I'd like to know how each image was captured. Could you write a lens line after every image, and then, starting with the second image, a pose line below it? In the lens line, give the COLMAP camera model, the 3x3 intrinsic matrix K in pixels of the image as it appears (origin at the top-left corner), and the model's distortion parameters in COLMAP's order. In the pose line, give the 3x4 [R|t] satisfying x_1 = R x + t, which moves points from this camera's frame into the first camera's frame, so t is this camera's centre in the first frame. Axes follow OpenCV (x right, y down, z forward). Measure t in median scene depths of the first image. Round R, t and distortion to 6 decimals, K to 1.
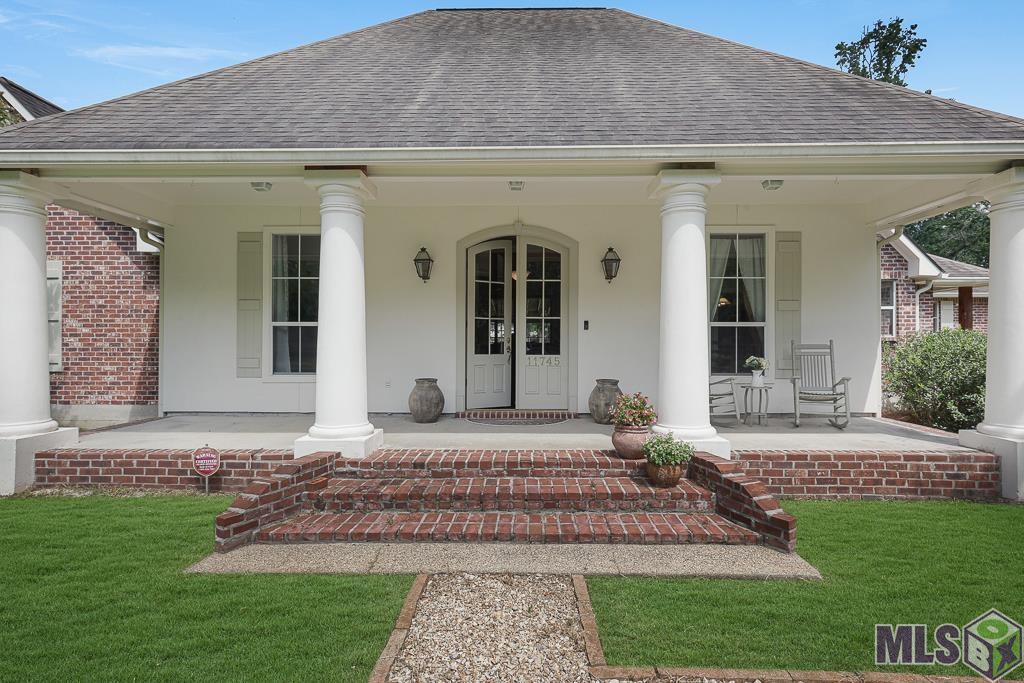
lens RADIAL K [[542.6, 0, 512.0], [0, 542.6, 341.5], [0, 0, 1]] dist [-0.002397, -0.000290]
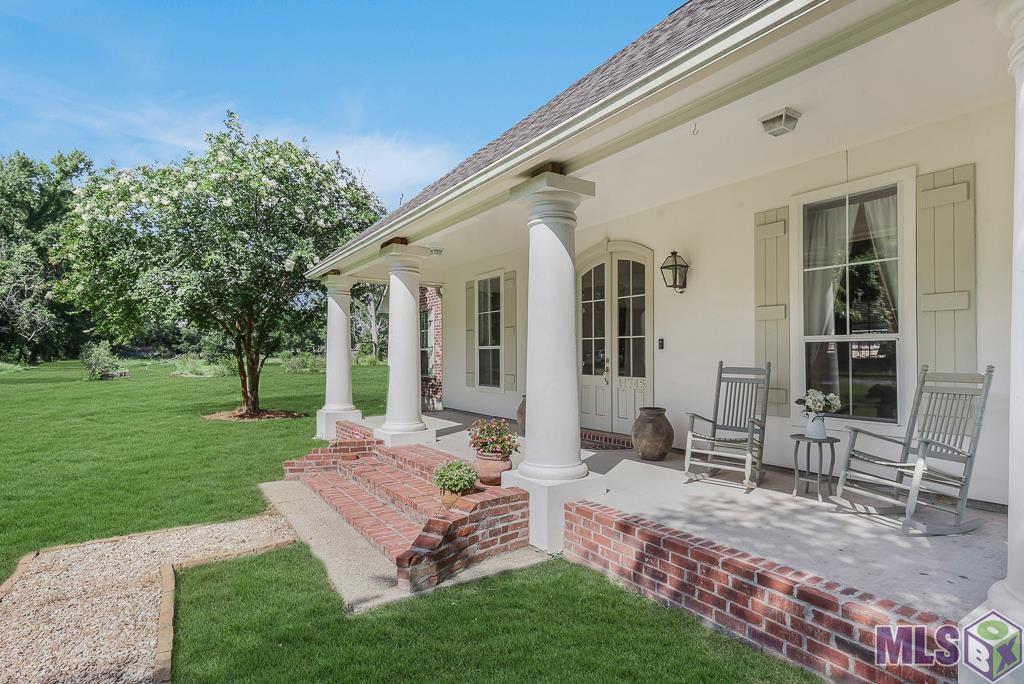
lens RADIAL K [[546.1, 0, 511.8], [0, 546.1, 353.0], [0, 0, 1]] dist [-0.002029, -0.000254]
pose [[0.554432, -0.006333, -0.832205, 0.727457], [0.005424, 0.999977, -0.003997, -0.014082], [0.832211, -0.002298, 0.554454, 0.320729]]
